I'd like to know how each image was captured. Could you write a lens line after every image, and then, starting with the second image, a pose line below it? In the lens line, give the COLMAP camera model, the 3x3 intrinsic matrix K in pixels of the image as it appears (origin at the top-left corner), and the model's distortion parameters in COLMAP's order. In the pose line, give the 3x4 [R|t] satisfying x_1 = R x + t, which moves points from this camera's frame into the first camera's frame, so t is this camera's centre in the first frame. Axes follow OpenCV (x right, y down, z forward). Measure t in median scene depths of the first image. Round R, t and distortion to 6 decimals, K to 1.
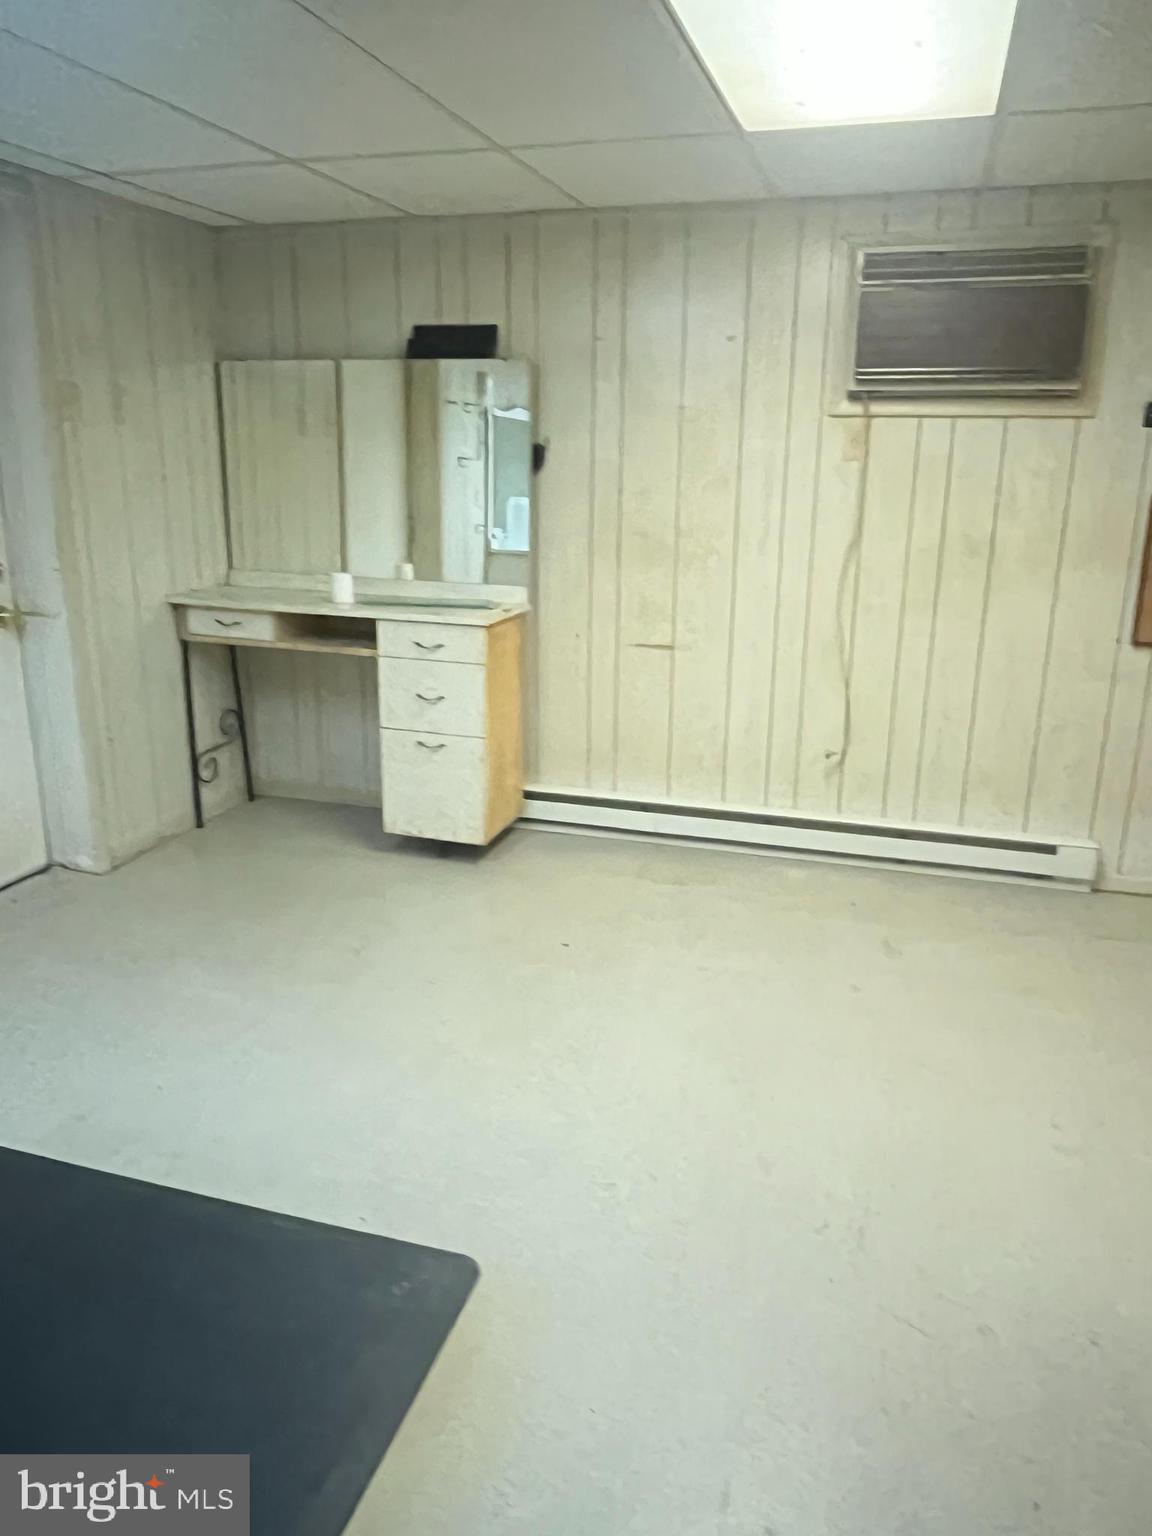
lens RADIAL K [[1099.1, 0, 573.7], [0, 1099.1, 765.1], [0, 0, 1]] dist [-0.004095, -0.003216]
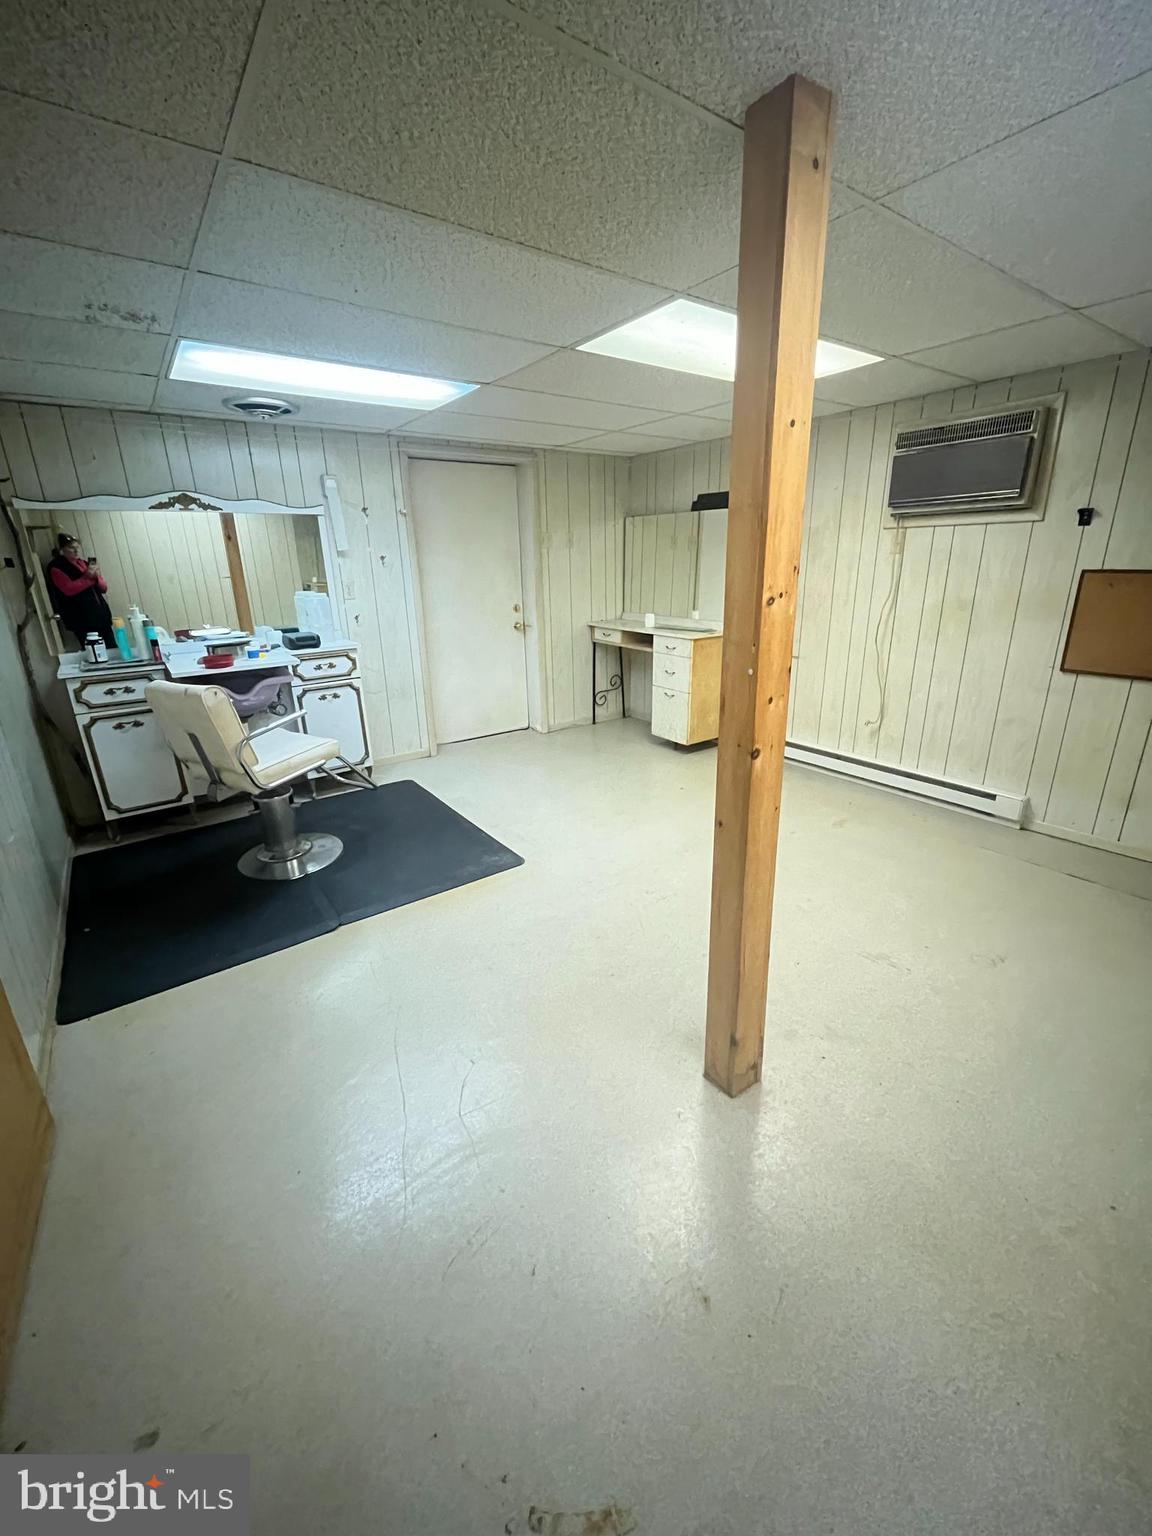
lens RADIAL K [[616.5, 0, 584.7], [0, 616.5, 764.4], [0, 0, 1]] dist [0.002133, 0.000330]
pose [[0.804345, 0.165255, -0.570718, 0.439991], [-0.143808, 0.986130, 0.082864, 0.039019], [0.576496, 0.015422, 0.816954, -0.074687]]
